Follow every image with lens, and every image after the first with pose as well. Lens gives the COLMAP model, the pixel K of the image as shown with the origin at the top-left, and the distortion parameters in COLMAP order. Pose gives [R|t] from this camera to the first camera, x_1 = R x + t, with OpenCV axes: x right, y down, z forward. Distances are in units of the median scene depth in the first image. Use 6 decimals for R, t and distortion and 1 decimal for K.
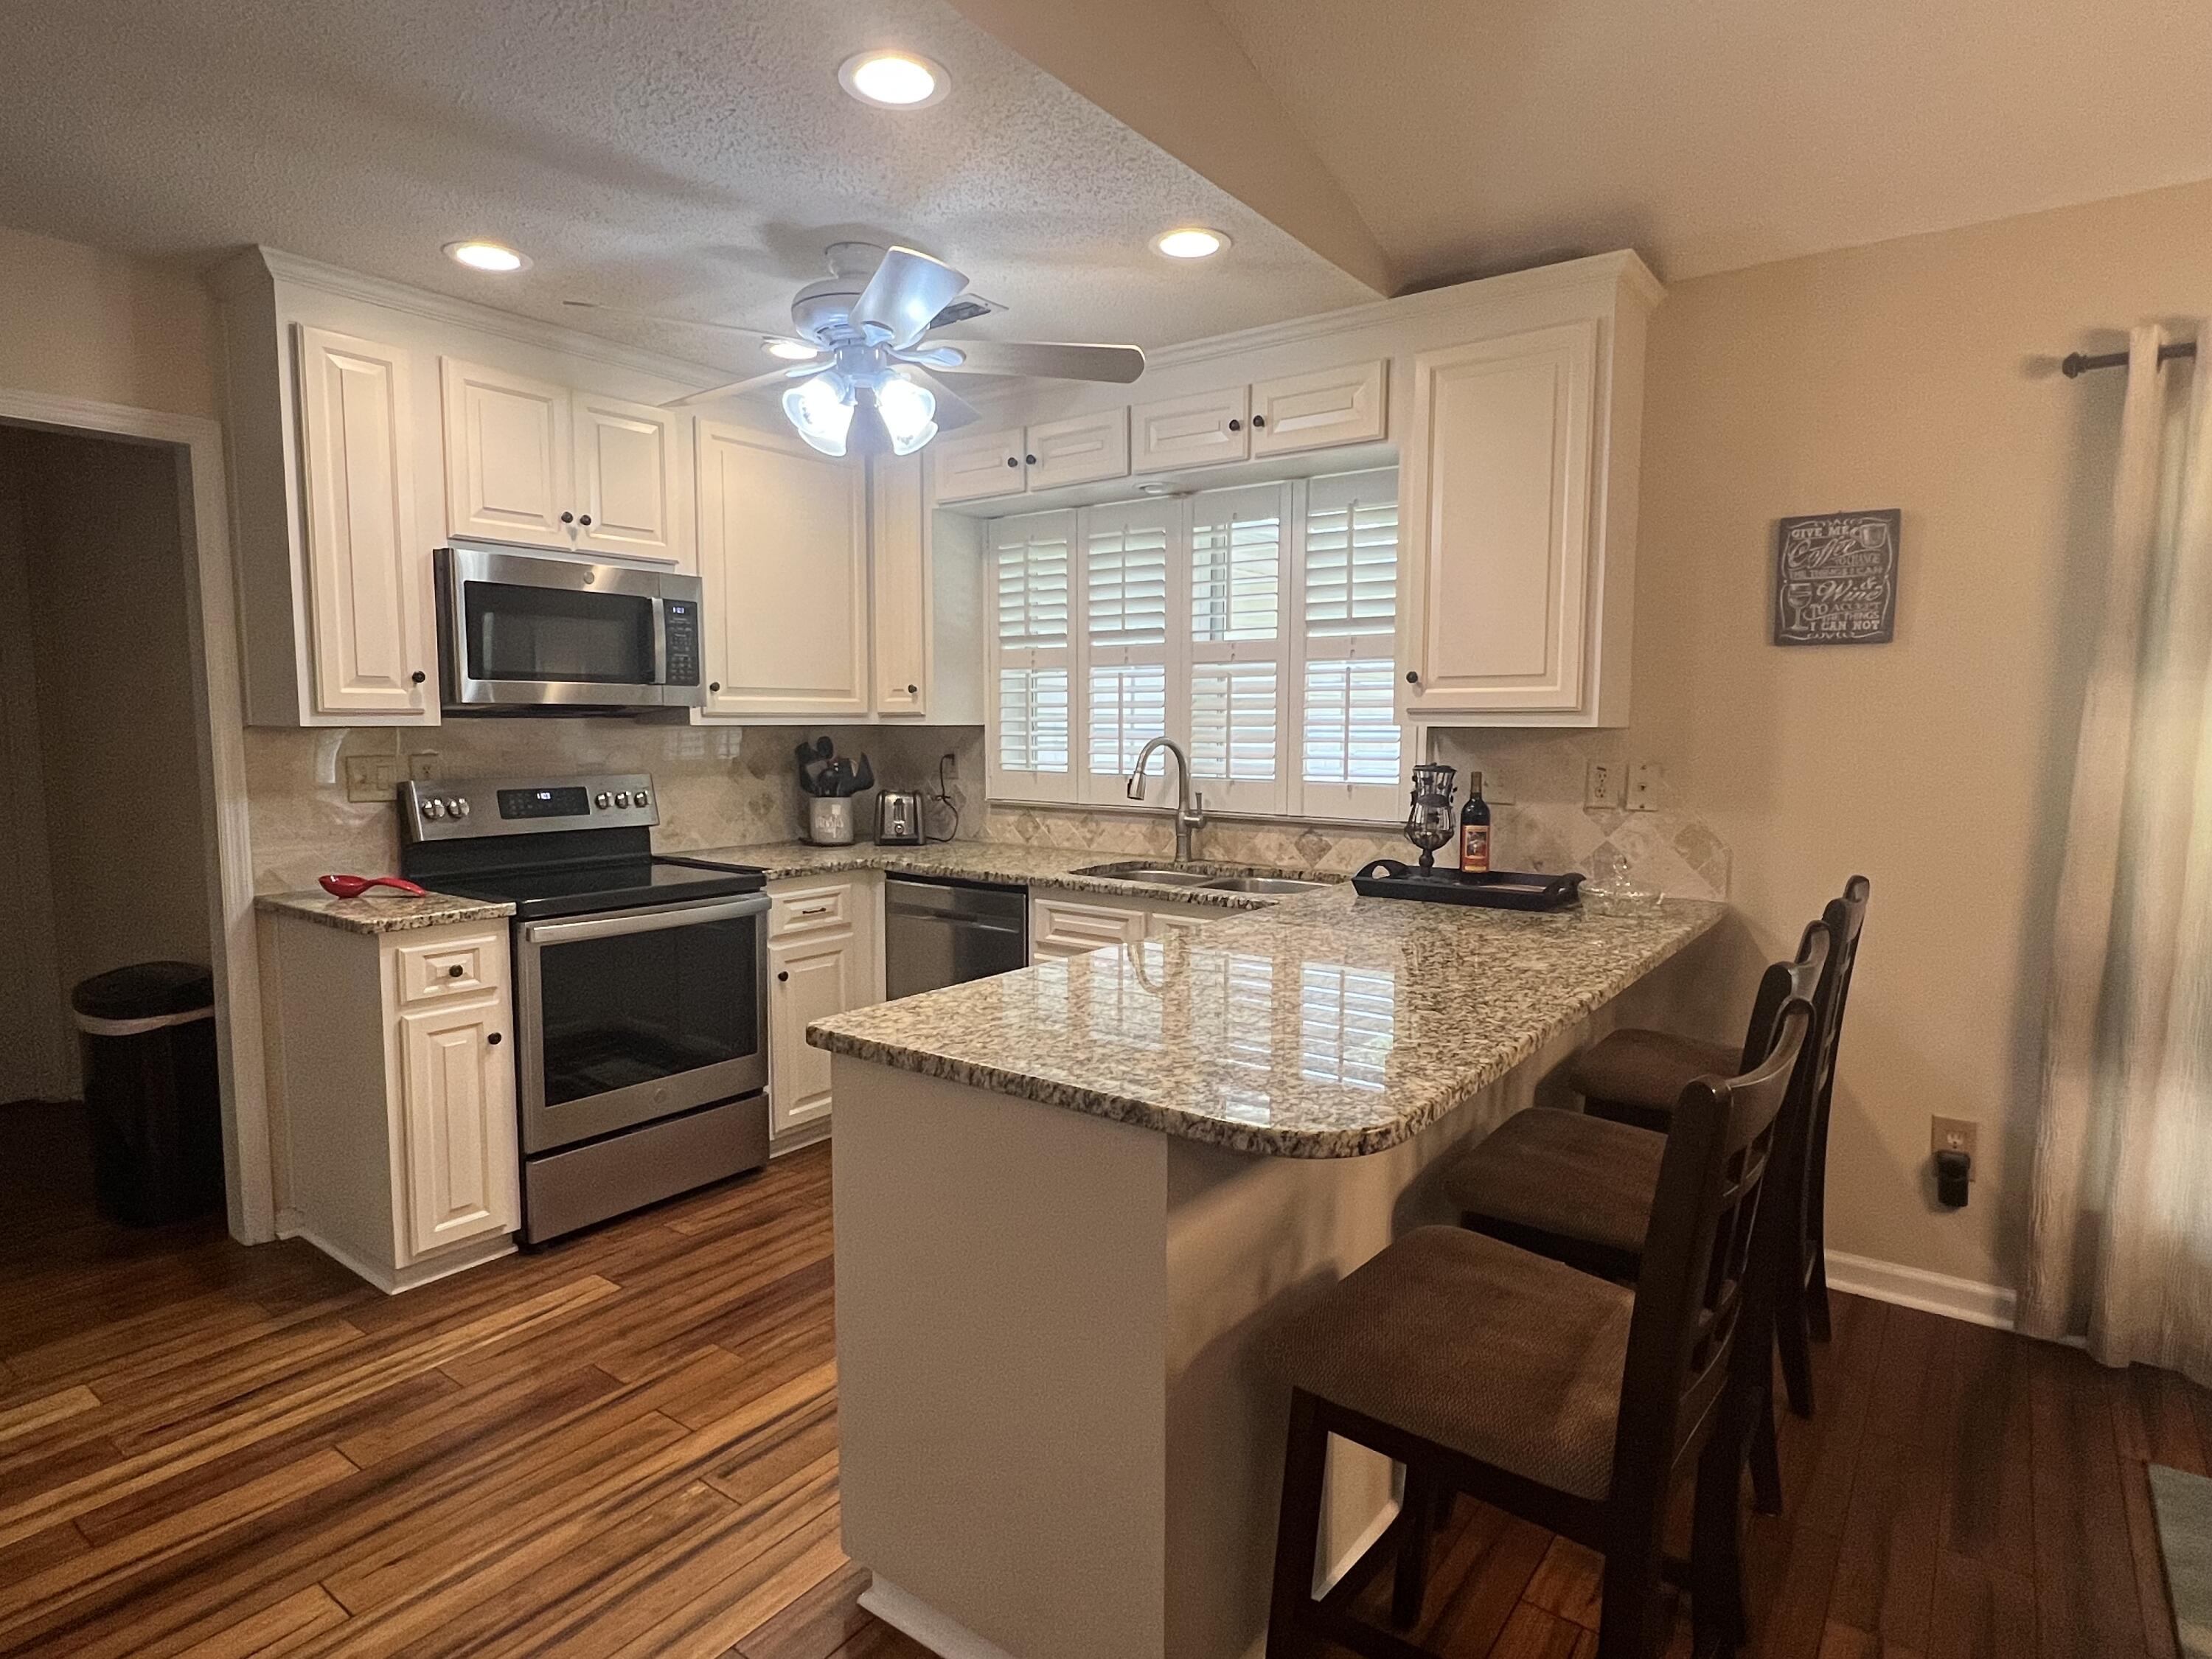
lens RADIAL K [[1213.3, 0, 1098.7], [0, 1213.3, 826.3], [0, 0, 1]] dist [-0.001934, -0.003526]
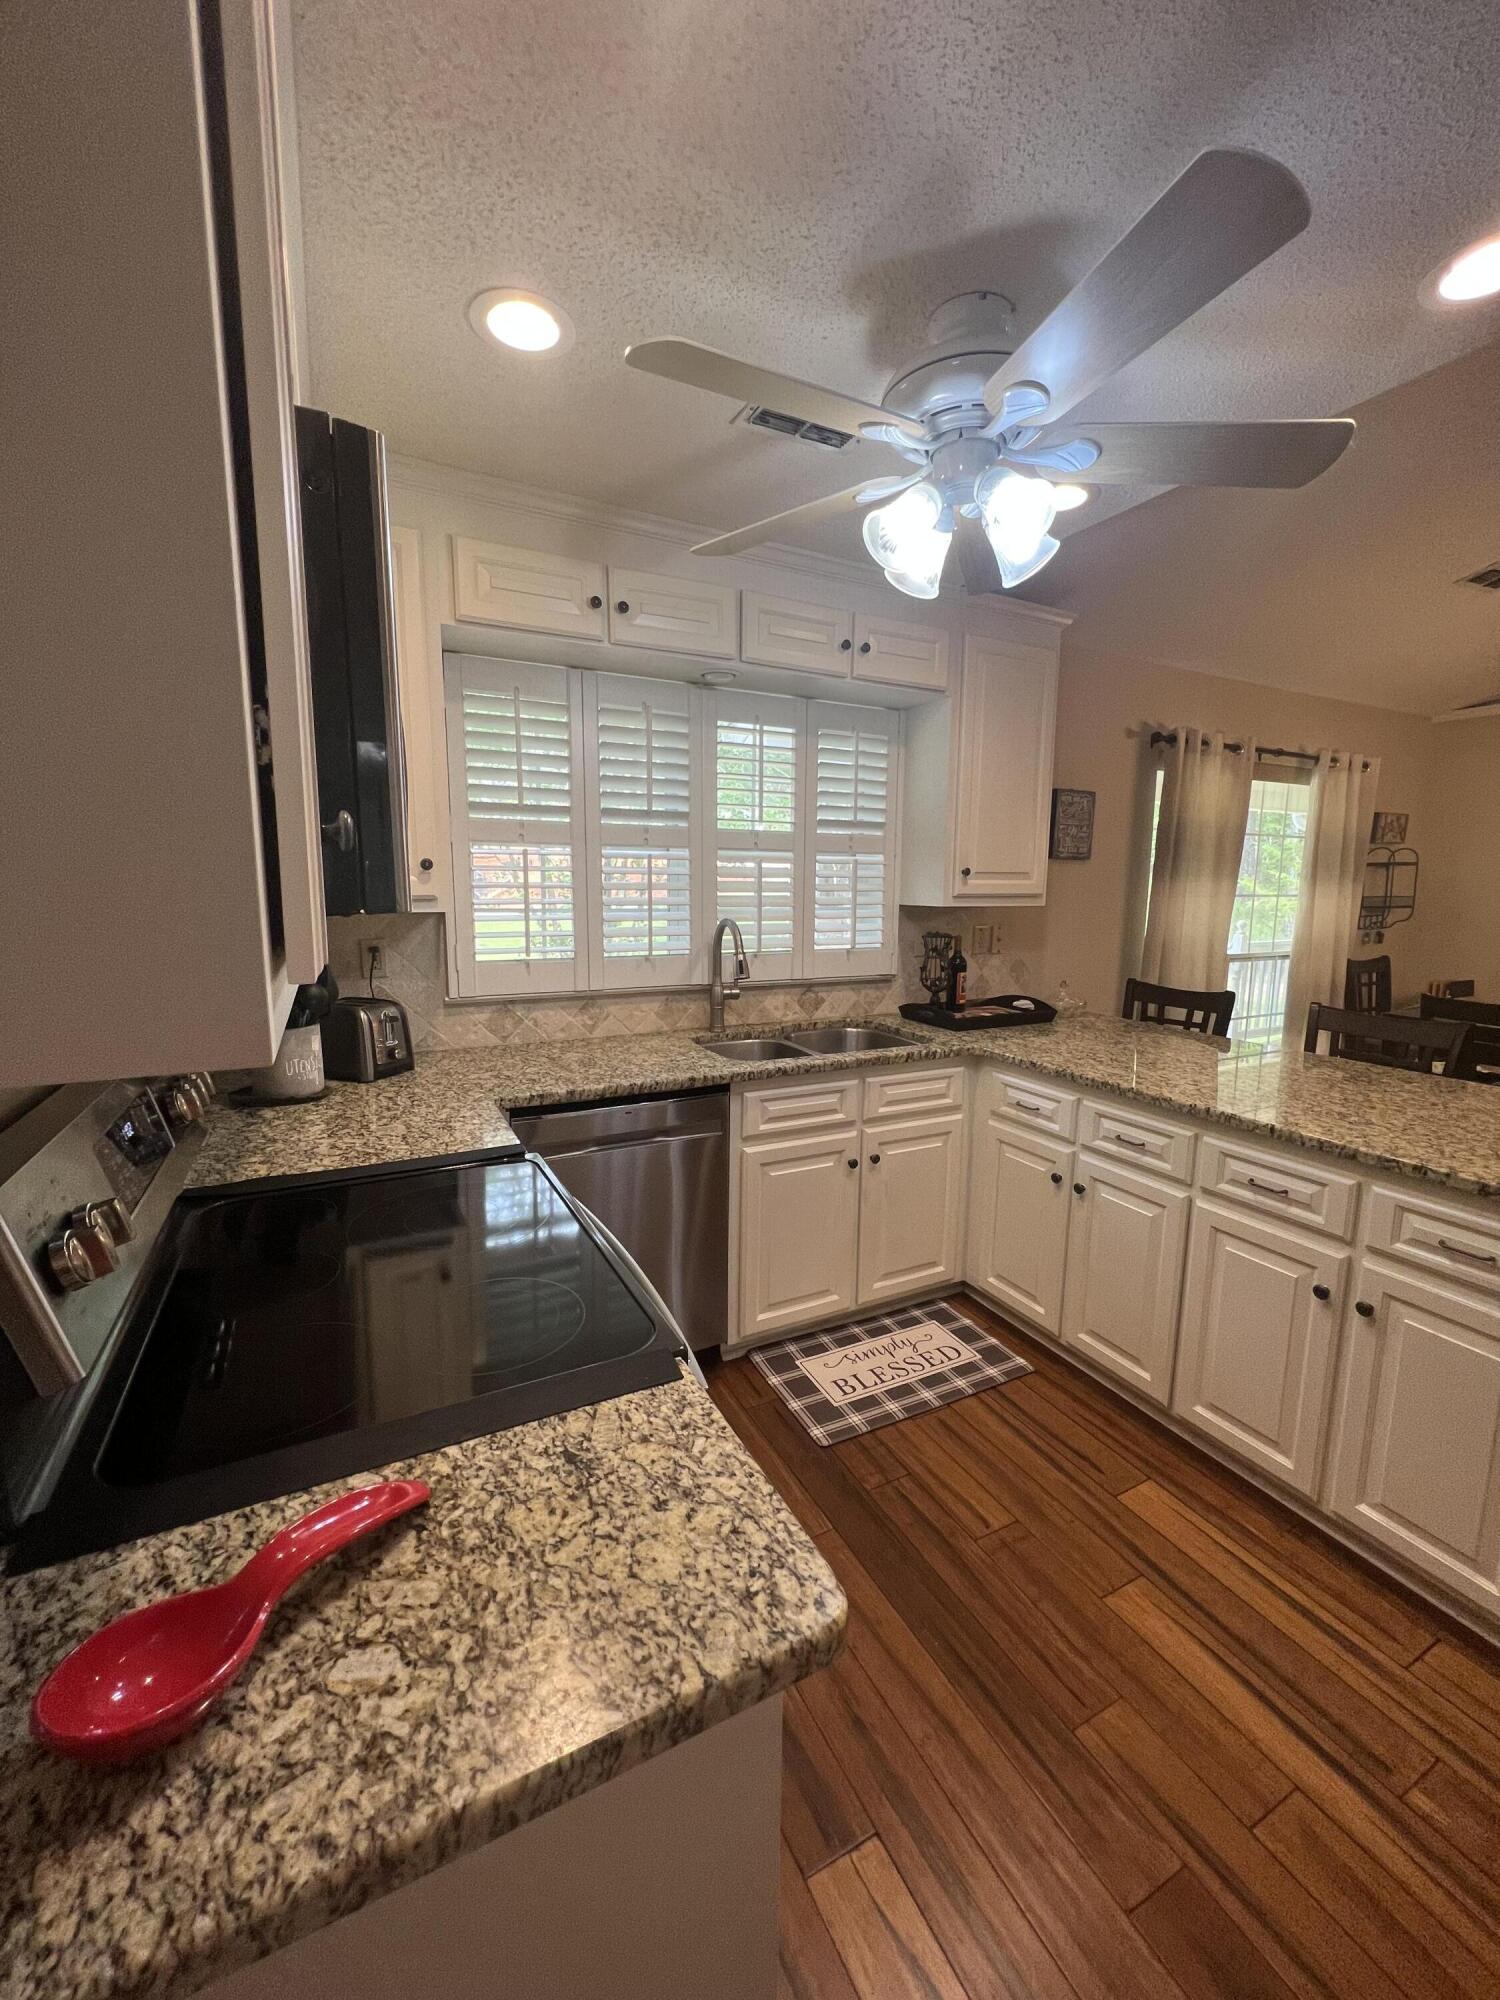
lens RADIAL K [[797.5, 0, 748.8], [0, 797.5, 997.5], [0, 0, 1]] dist [-0.004485, -0.000031]
pose [[0.445956, -0.127848, 0.885877, -0.669728], [0.070441, 0.991689, 0.107658, -0.093302], [-0.892279, 0.014391, 0.451256, 0.789520]]
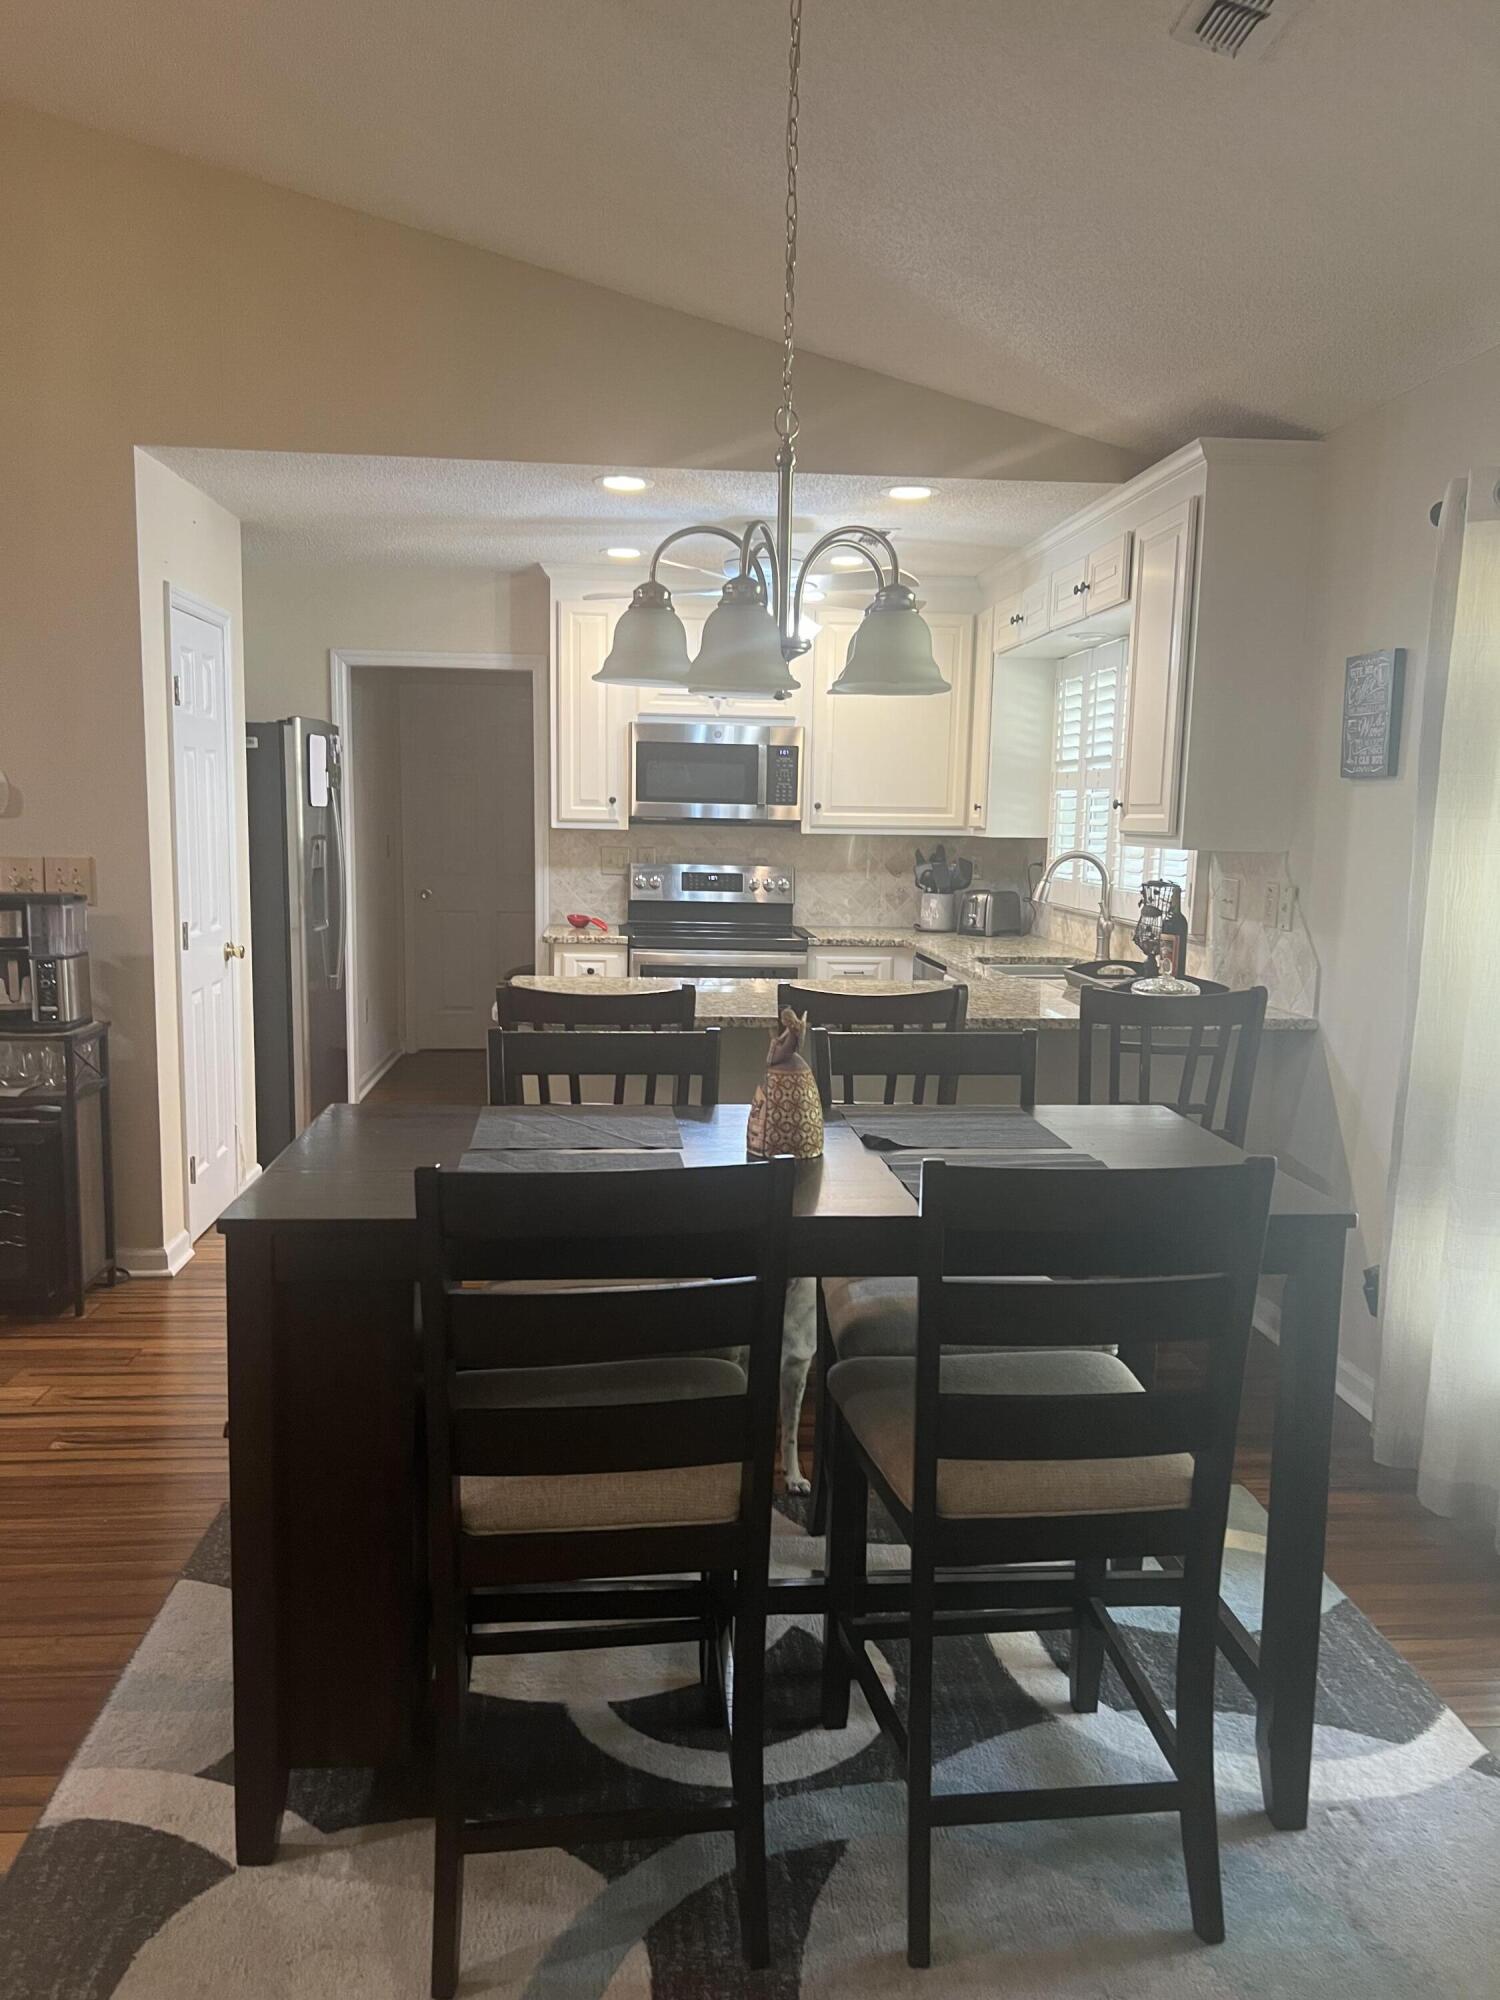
lens RADIAL K [[1496.1, 0, 753.3], [0, 1496.1, 1018.7], [0, 0, 1]] dist [0.013499, -0.010854]
pose [[0.663420, 0.113494, -0.739590, 1.101689], [-0.084491, 0.993471, 0.076665, 0.002382], [0.743462, 0.011628, 0.668677, -0.233612]]
